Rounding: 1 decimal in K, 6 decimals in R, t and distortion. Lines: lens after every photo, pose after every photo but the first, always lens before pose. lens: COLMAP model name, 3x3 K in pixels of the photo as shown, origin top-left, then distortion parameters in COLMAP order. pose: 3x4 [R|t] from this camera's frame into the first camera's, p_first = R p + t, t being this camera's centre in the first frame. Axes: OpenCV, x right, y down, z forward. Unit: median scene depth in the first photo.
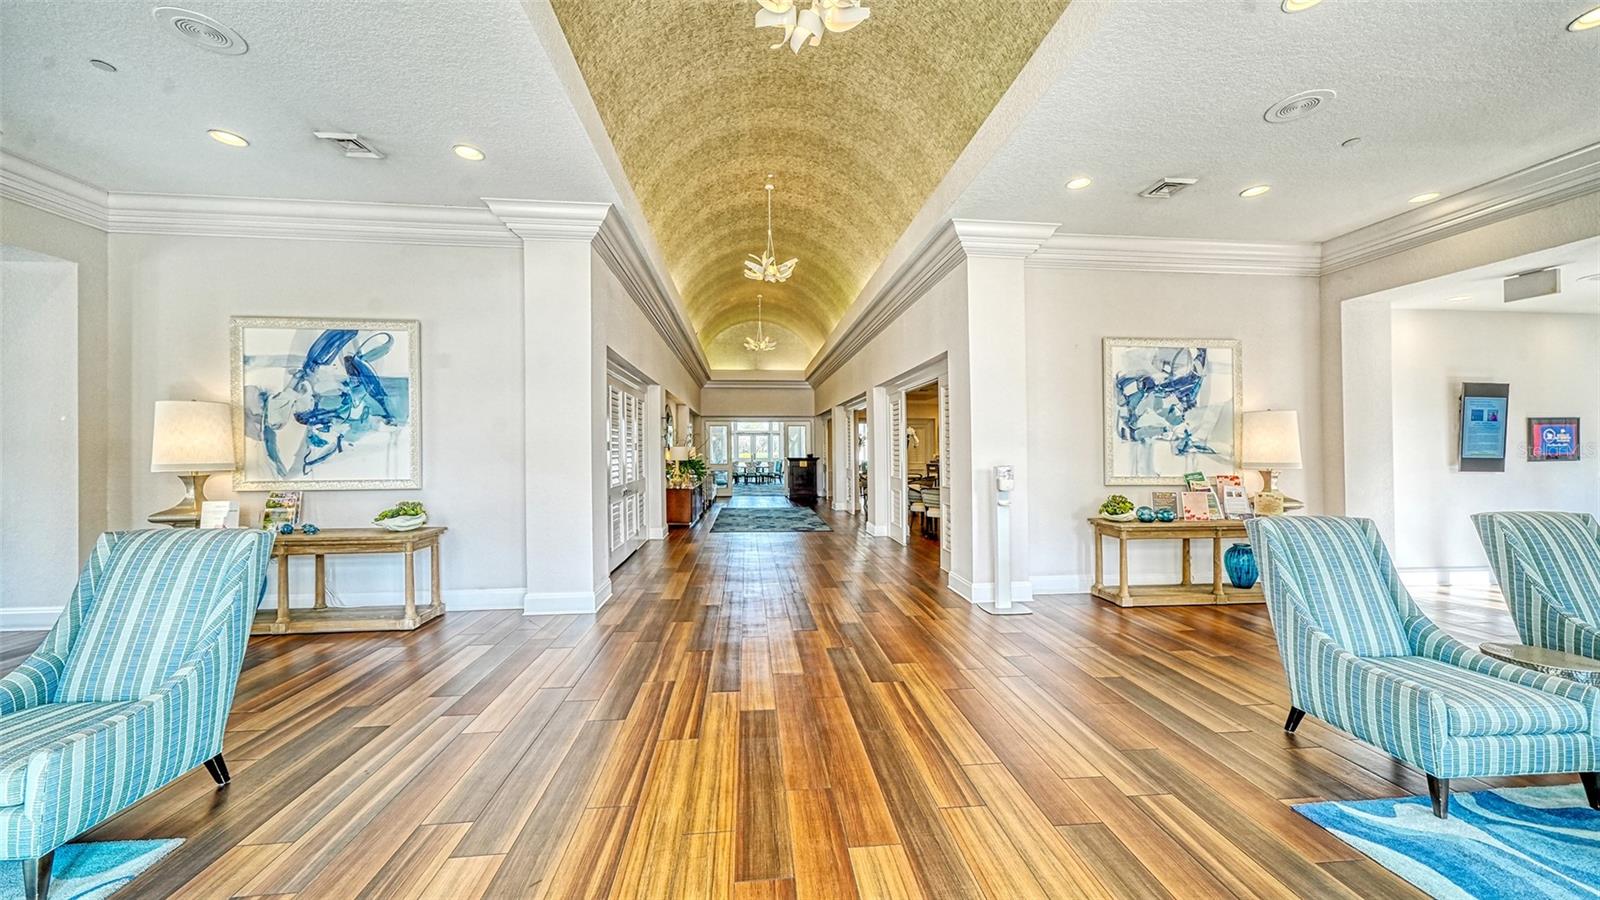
lens RADIAL K [[555.0, 0, 800.4], [0, 555.0, 443.8], [0, 0, 1]] dist [-0.002862, 0.000234]
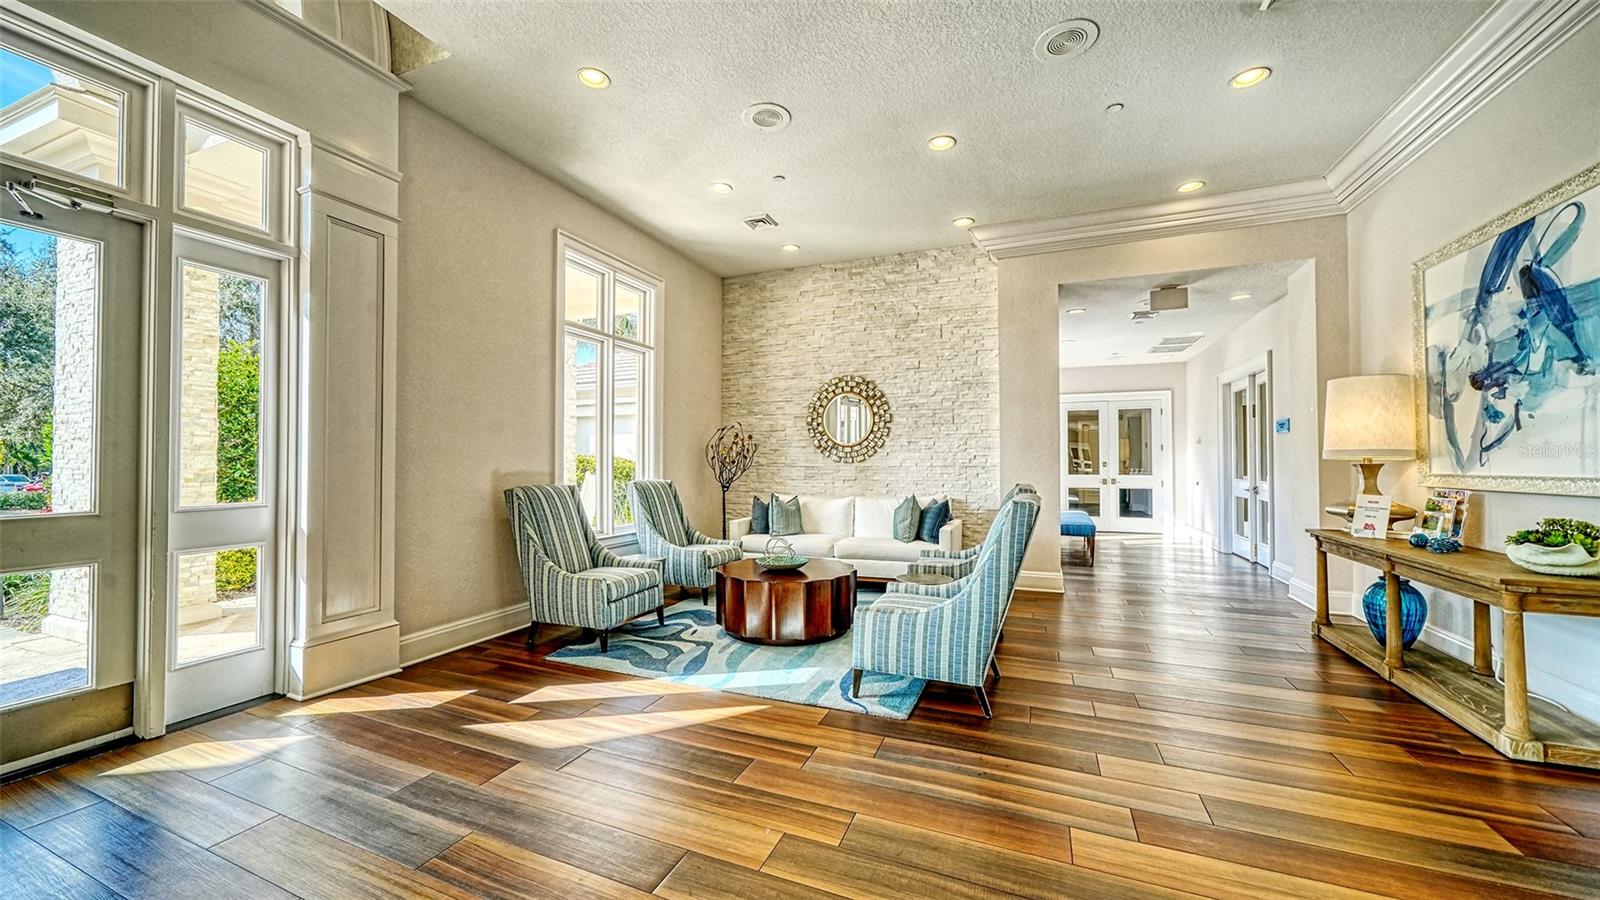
lens RADIAL K [[583.5, 0, 798.3], [0, 583.5, 460.5], [0, 0, 1]] dist [0.000247, 0.000053]
pose [[-0.467328, 0.002212, -0.884081, 0.099575], [0.010839, 0.999936, -0.003228, 0.042545], [0.884017, -0.011092, -0.467322, 0.604757]]
